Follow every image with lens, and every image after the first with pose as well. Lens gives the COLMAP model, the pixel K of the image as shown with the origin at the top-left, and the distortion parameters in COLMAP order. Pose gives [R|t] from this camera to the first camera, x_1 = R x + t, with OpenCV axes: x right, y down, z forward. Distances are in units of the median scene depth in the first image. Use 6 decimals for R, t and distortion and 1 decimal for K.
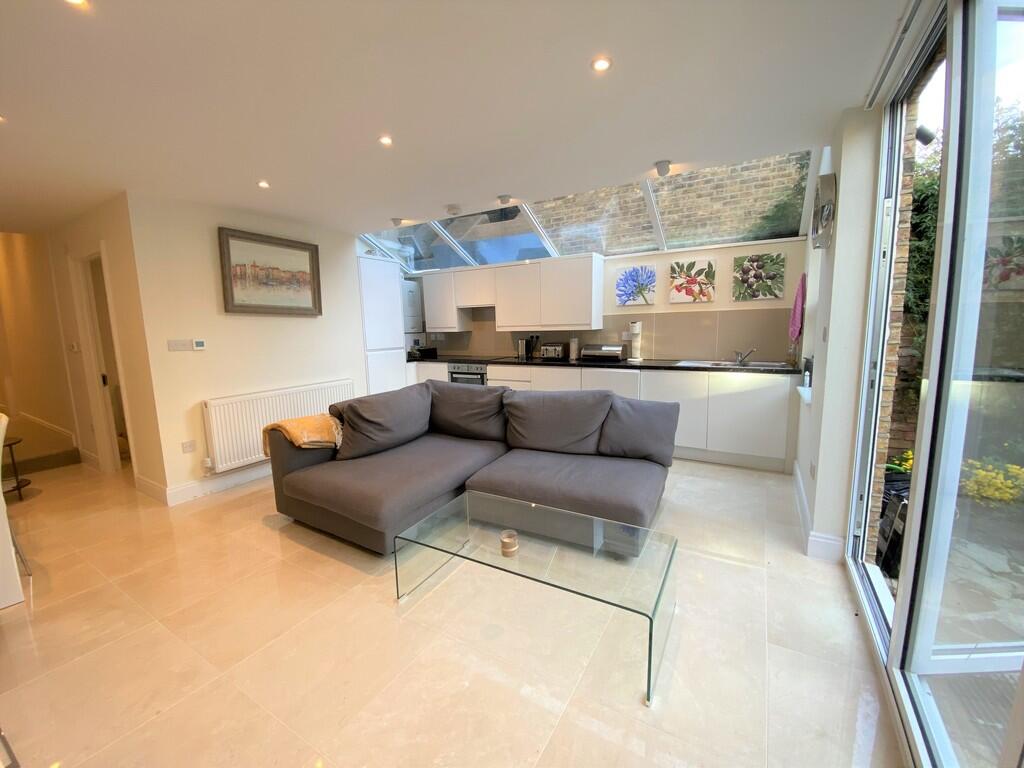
lens RADIAL K [[417.8, 0, 512.0], [0, 417.8, 384.0], [0, 0, 1]] dist [0.000611, -0.014659]
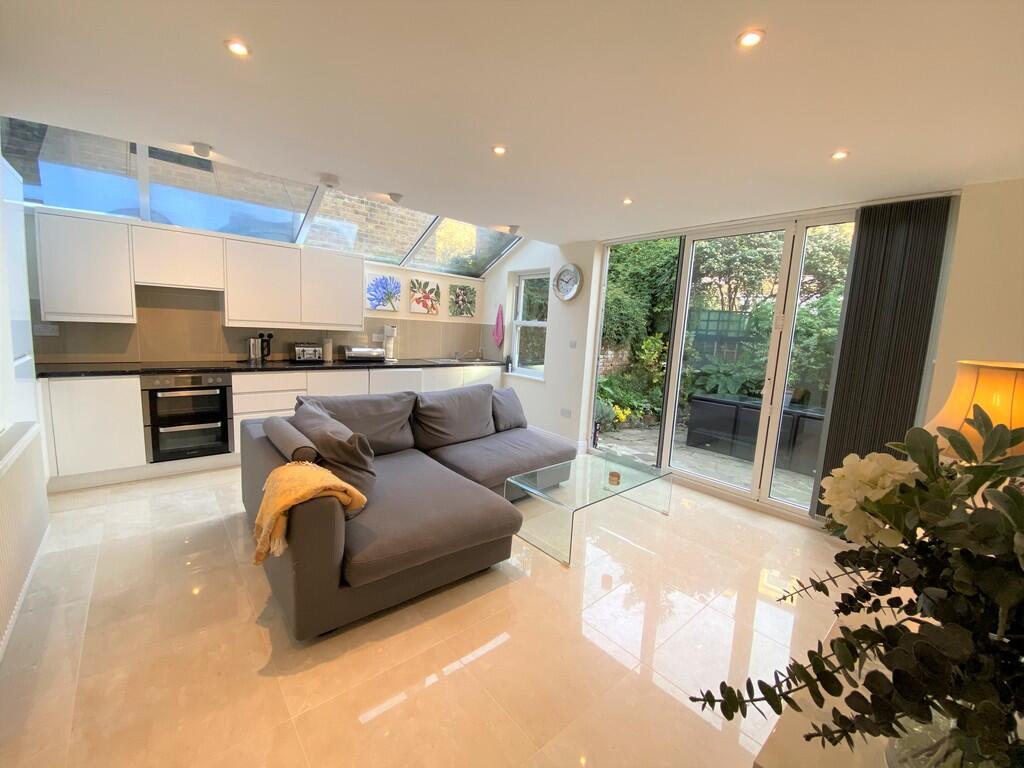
lens RADIAL K [[417.8, 0, 512.0], [0, 417.8, 384.0], [0, 0, 1]] dist [0.000611, -0.014659]
pose [[0.287461, -0.084811, 0.954030, -0.700392], [0.069857, 0.995275, 0.067429, -0.048037], [-0.955242, 0.047263, 0.292027, 0.379135]]
